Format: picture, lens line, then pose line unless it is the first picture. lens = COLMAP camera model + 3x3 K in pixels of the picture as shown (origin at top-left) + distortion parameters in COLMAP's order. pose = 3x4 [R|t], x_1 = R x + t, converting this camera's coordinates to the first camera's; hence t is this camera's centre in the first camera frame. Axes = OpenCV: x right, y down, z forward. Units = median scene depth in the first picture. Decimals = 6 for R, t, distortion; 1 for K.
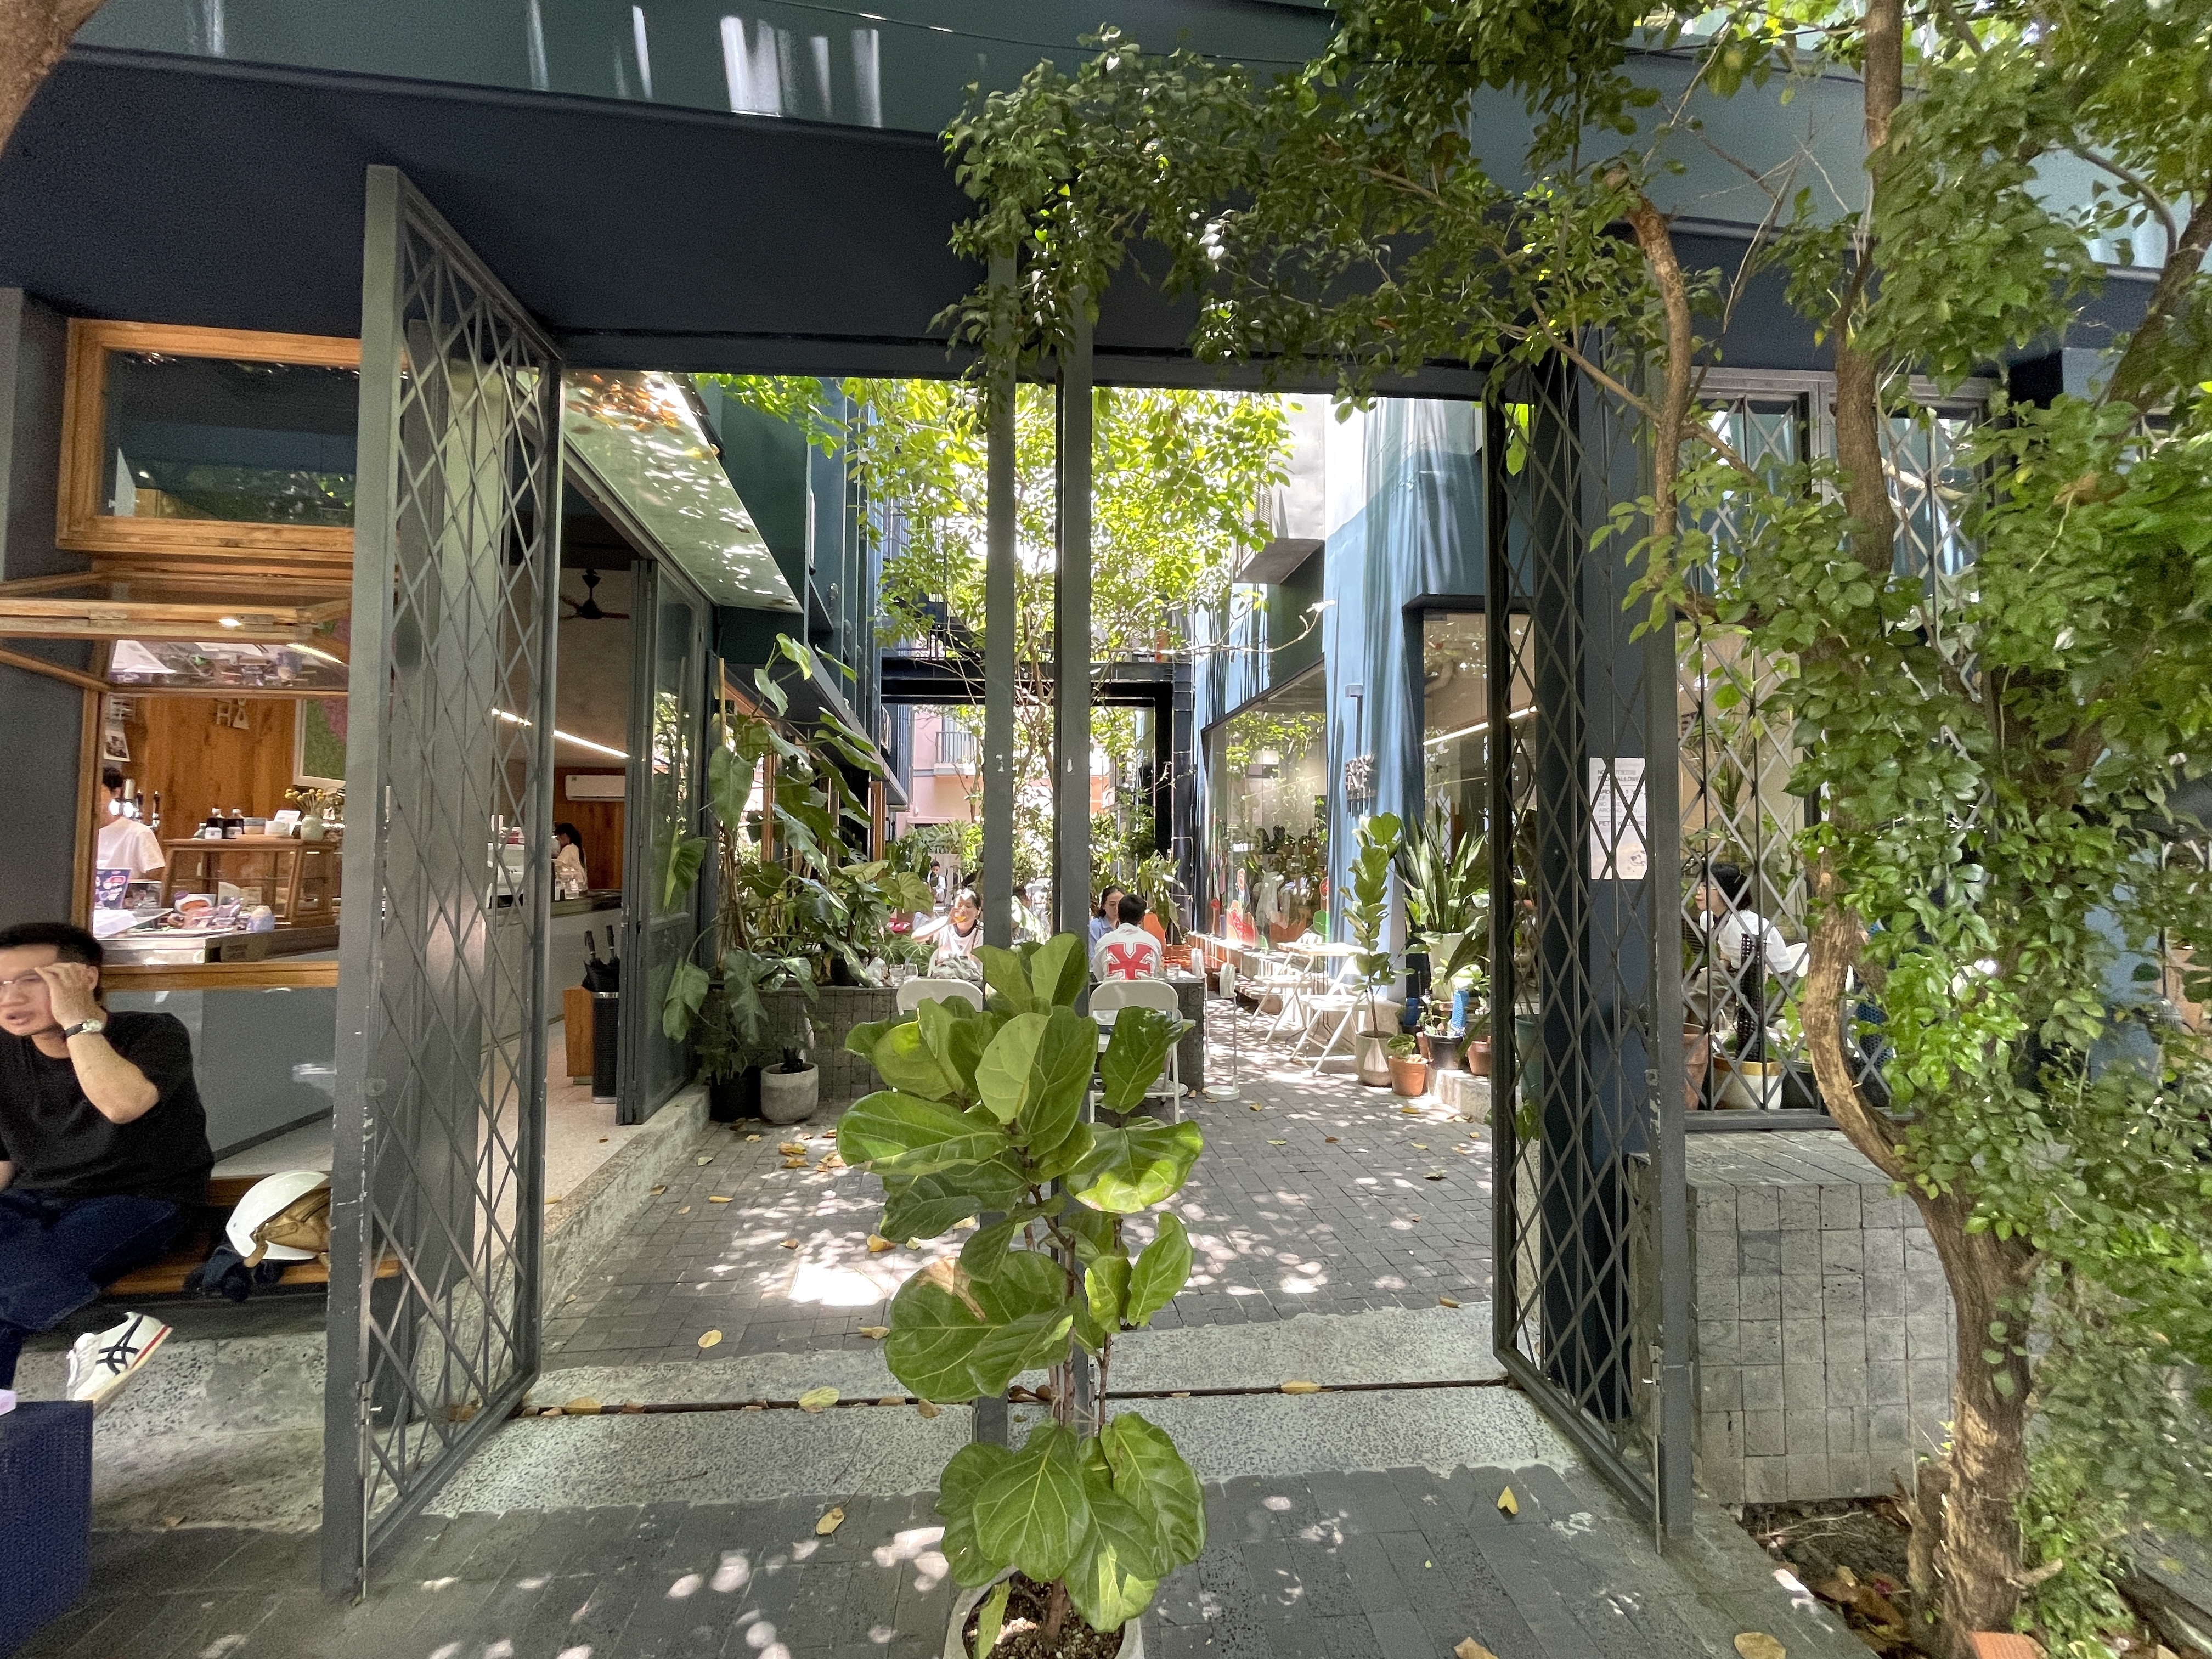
lens RADIAL K [[920.2, 0, 1098.1], [0, 920.2, 830.5], [0, 0, 1]] dist [-0.002490, 0.000594]
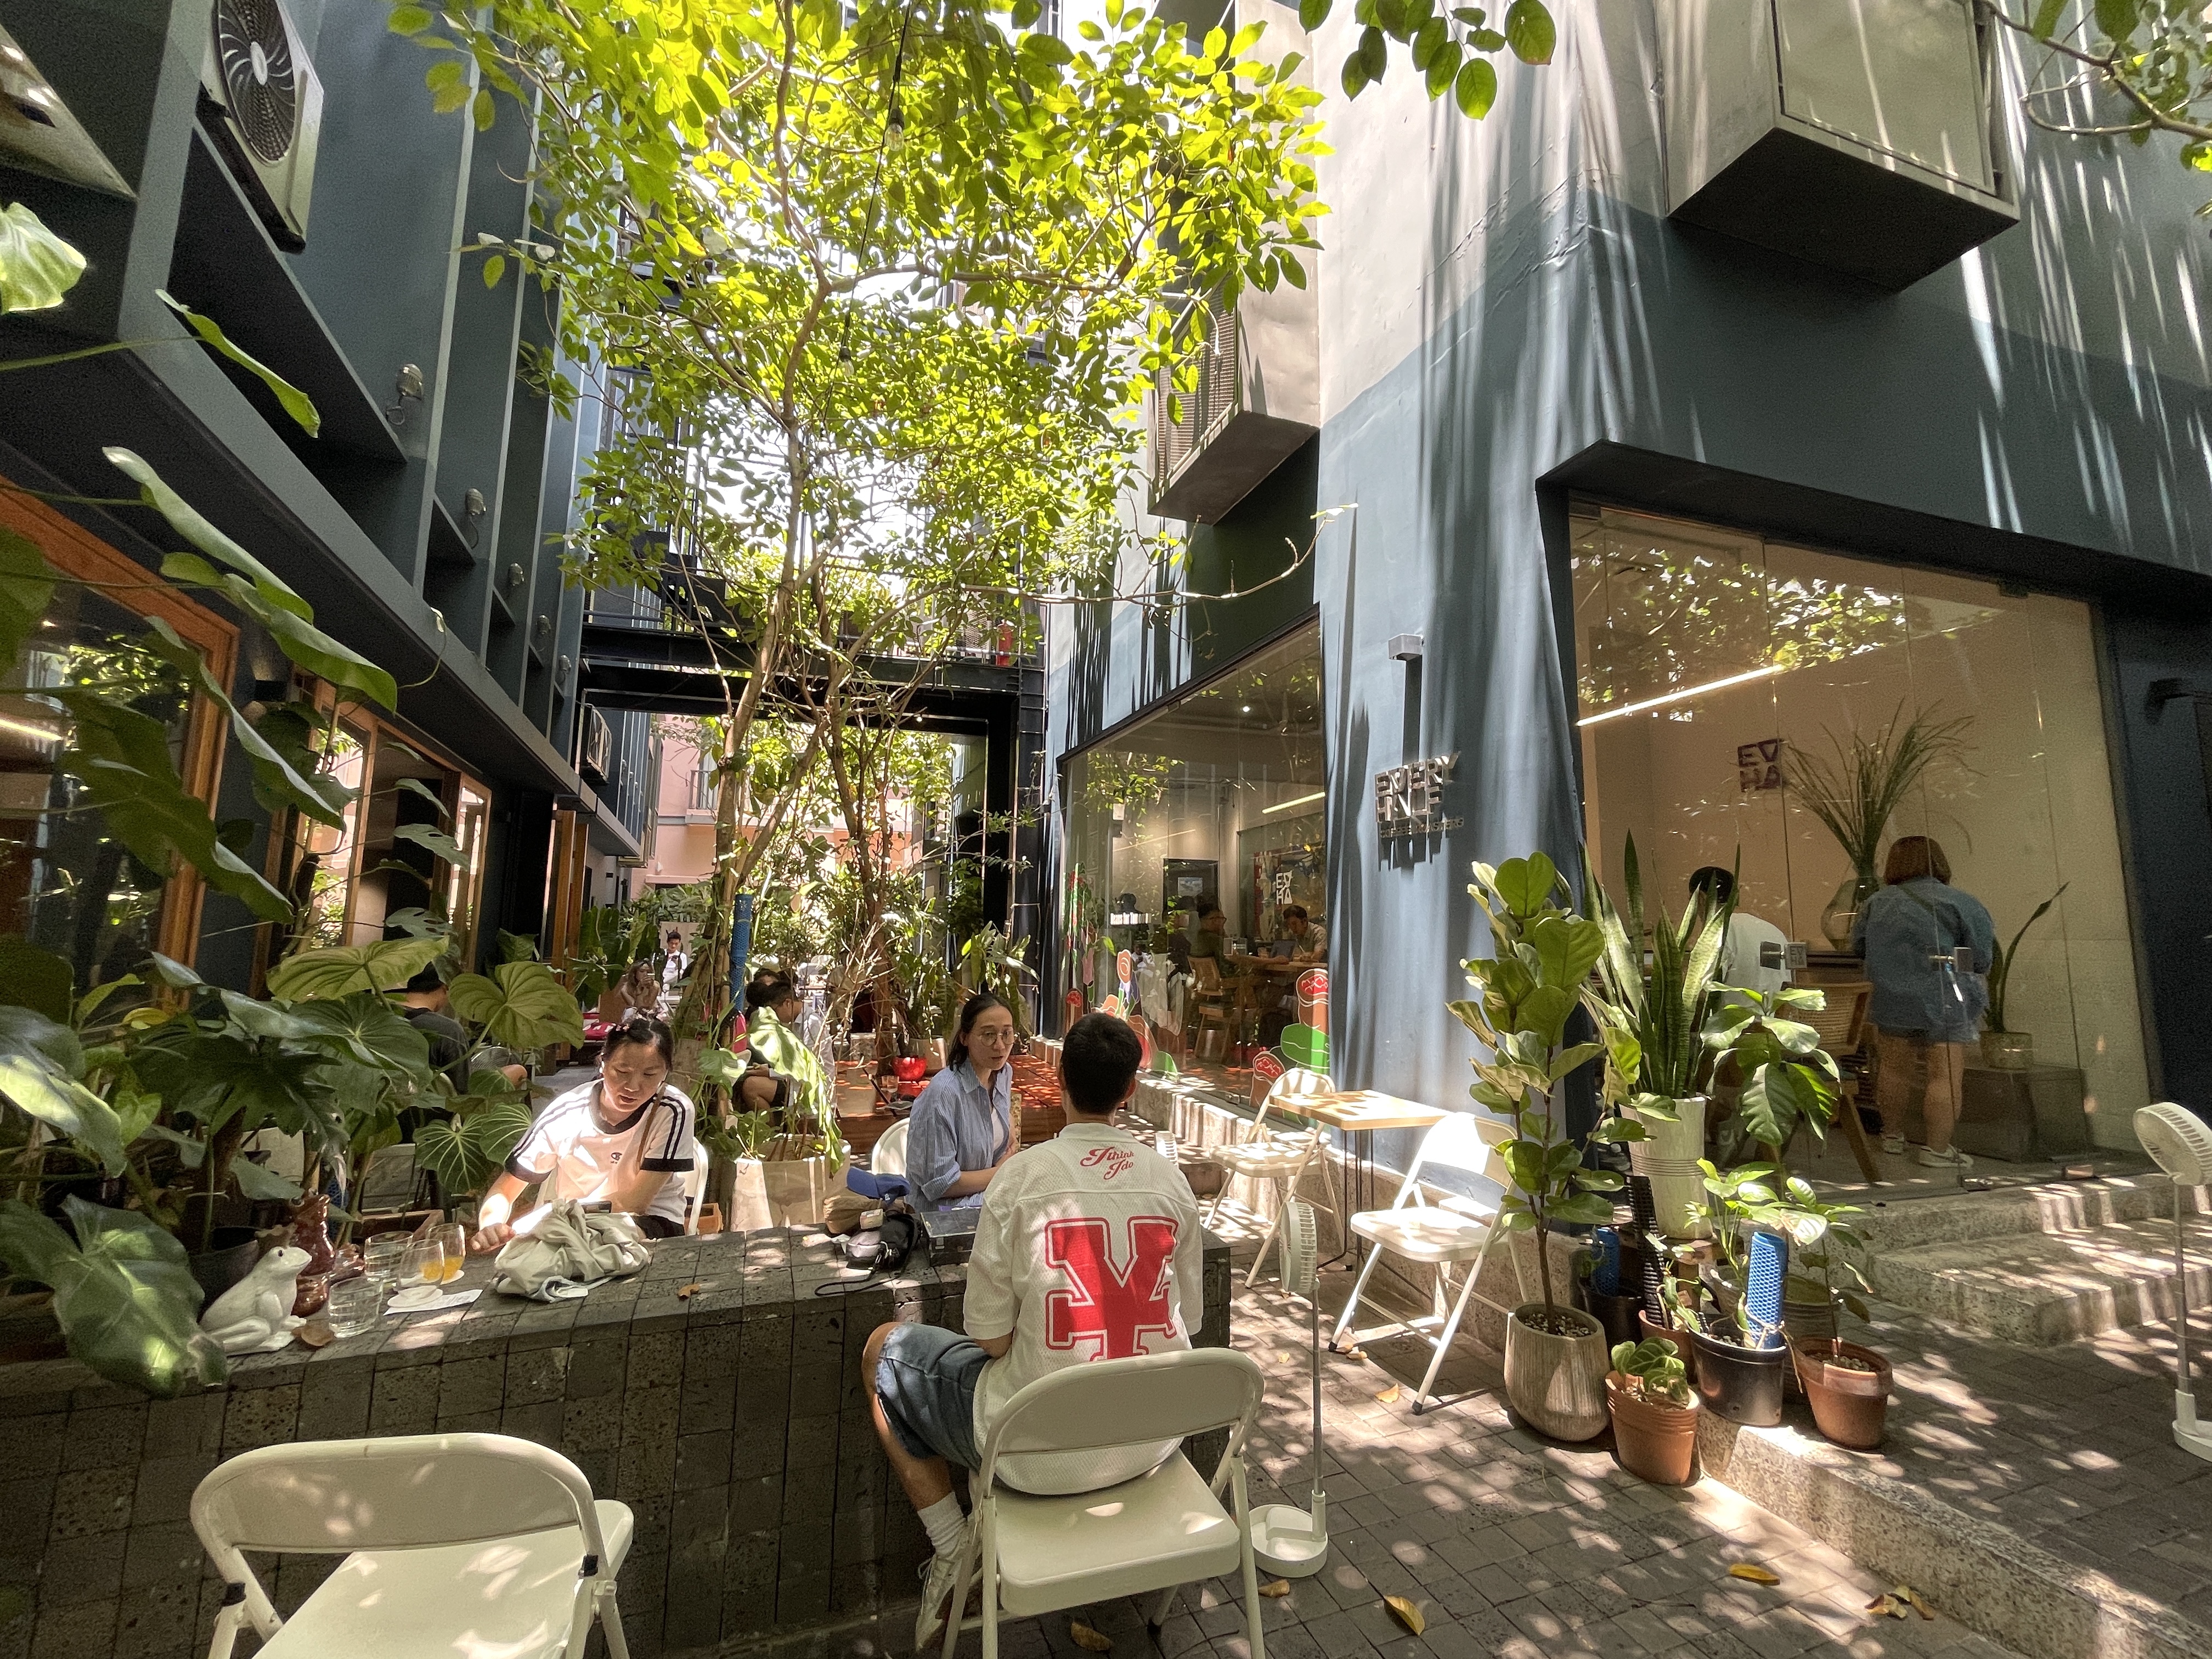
lens RADIAL K [[920.2, 0, 1098.1], [0, 920.2, 830.5], [0, 0, 1]] dist [-0.002490, 0.000594]
pose [[0.973630, 0.034687, 0.225480, -0.019976], [-0.017093, 0.996687, -0.079518, 0.006454], [-0.227491, 0.073567, 0.970997, 0.286755]]
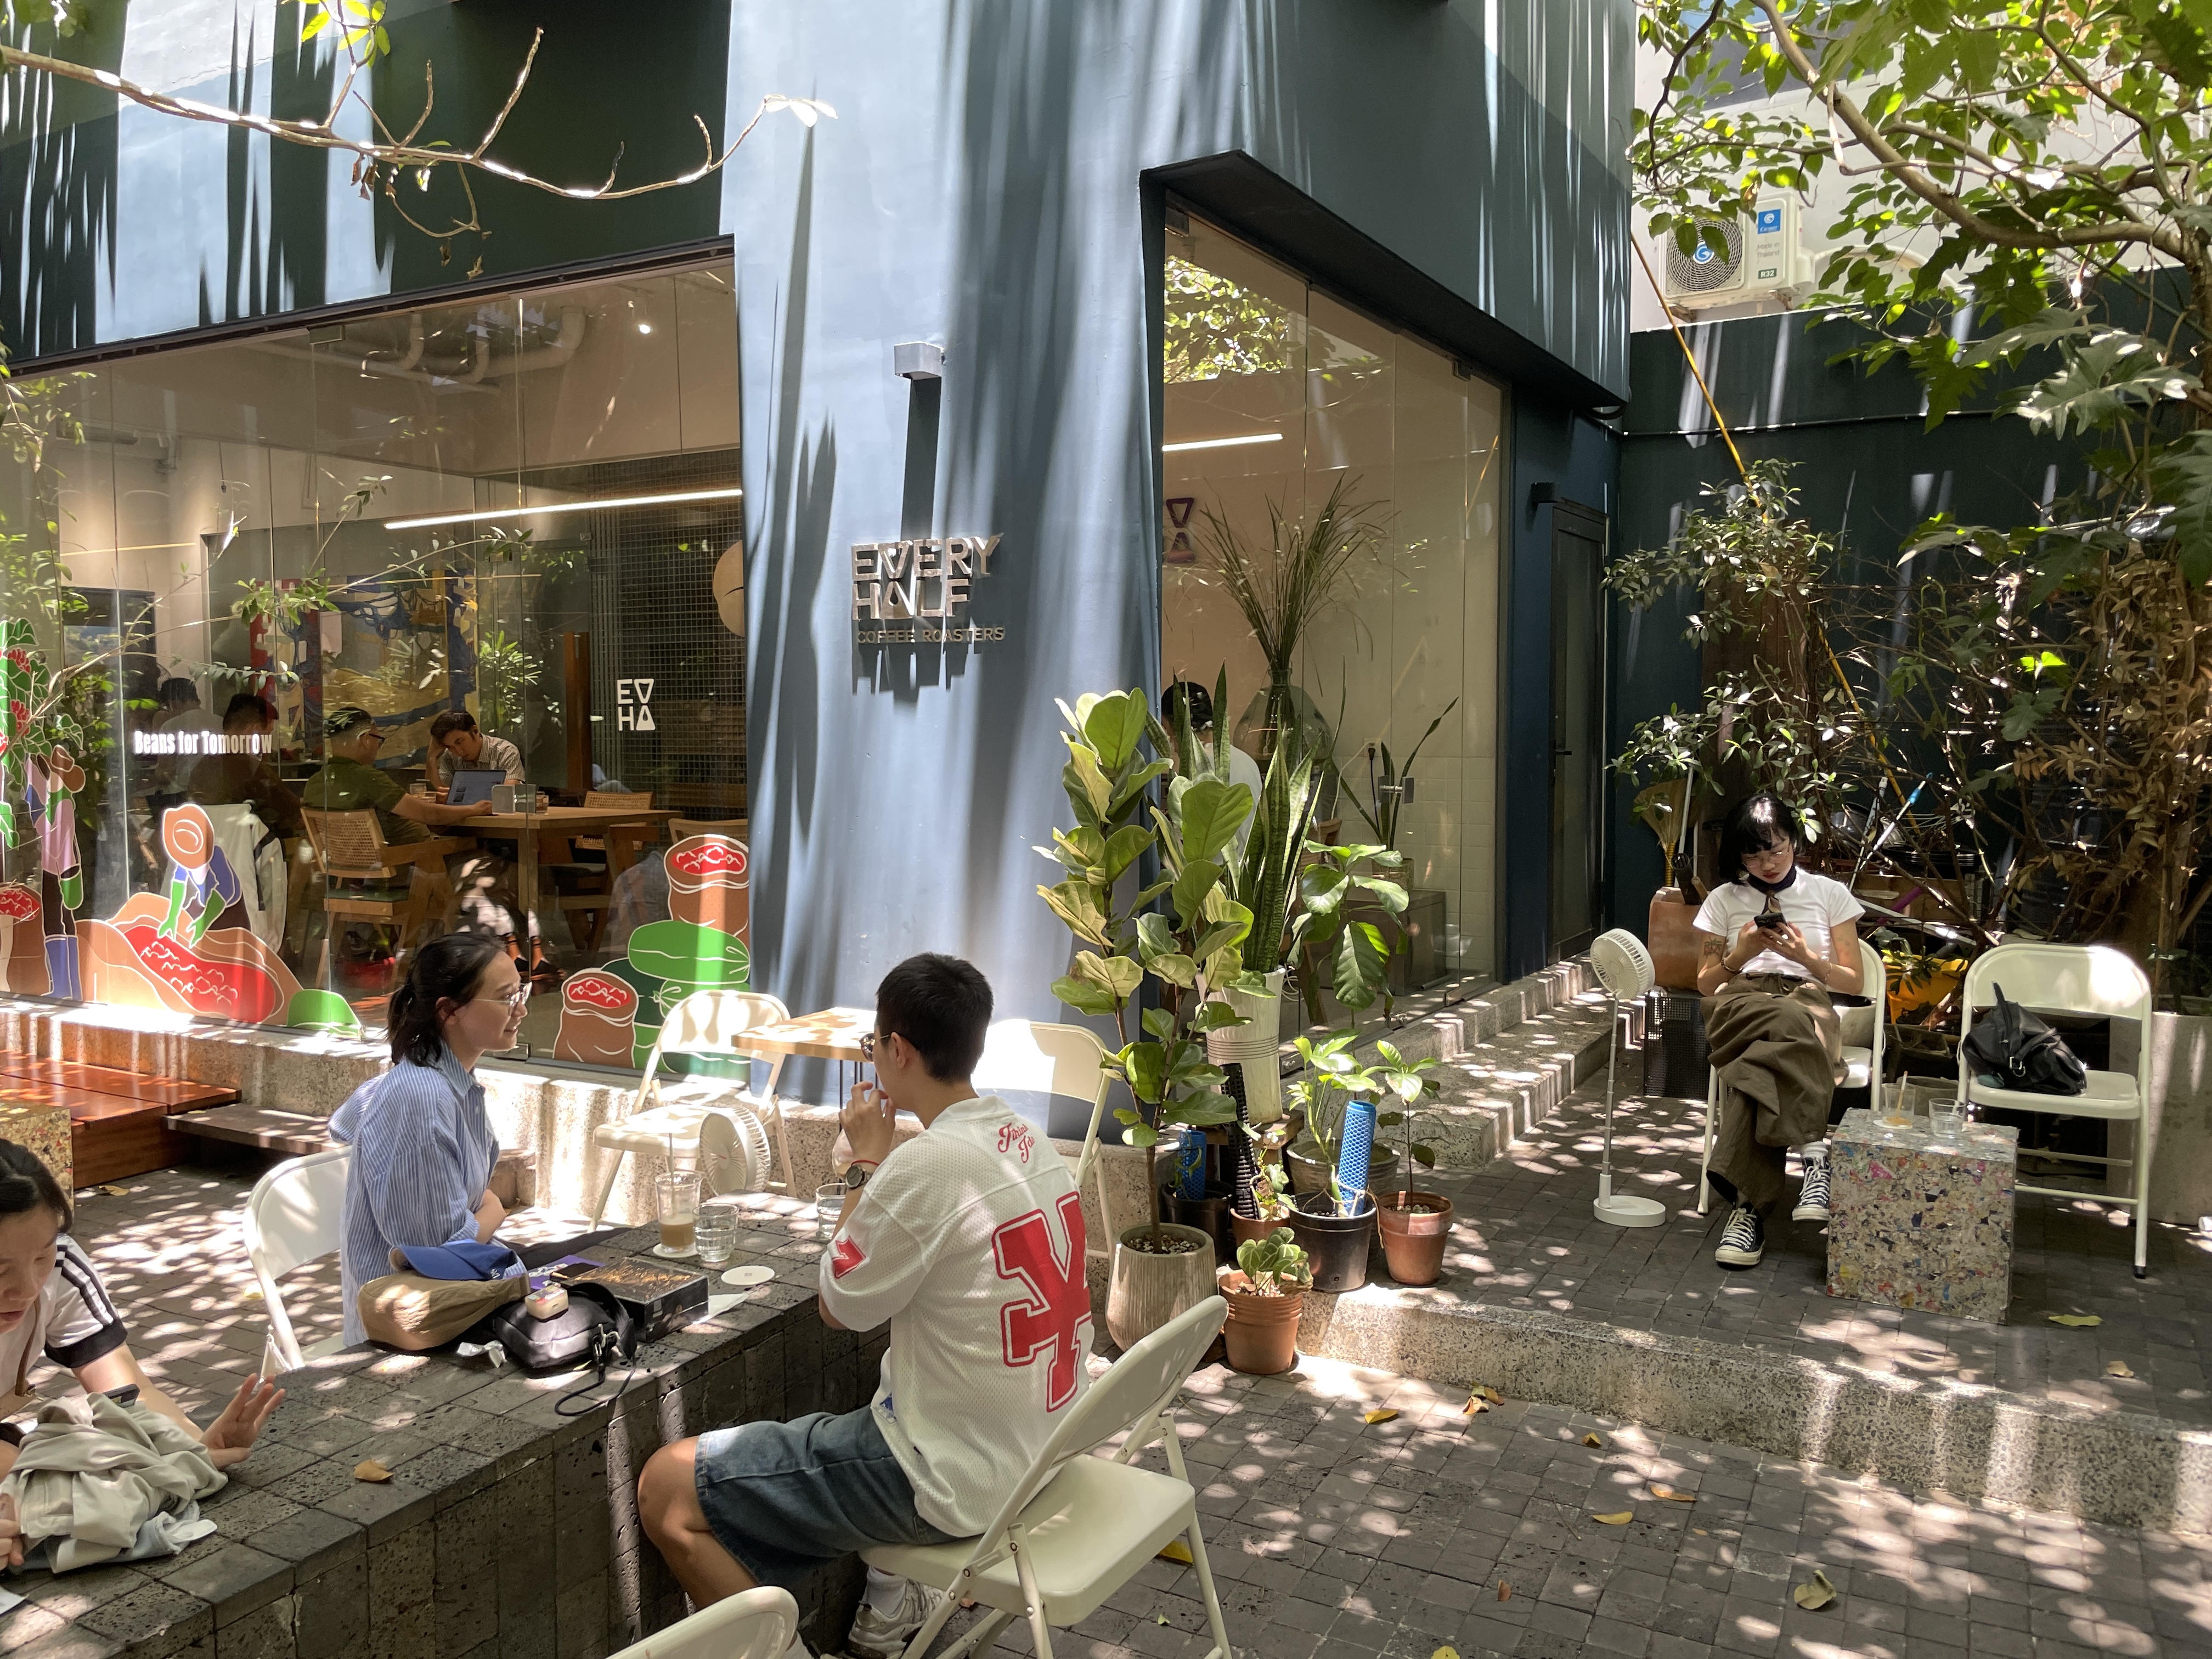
lens RADIAL K [[1665.5, 0, 1106.0], [0, 1665.5, 829.5], [0, 0, 1]] dist [0.087494, -0.074511]
pose [[0.580655, -0.057188, 0.812139, -0.149958], [-0.021653, 0.996092, 0.085623, -0.010828], [-0.813862, -0.067303, 0.577148, 0.300432]]
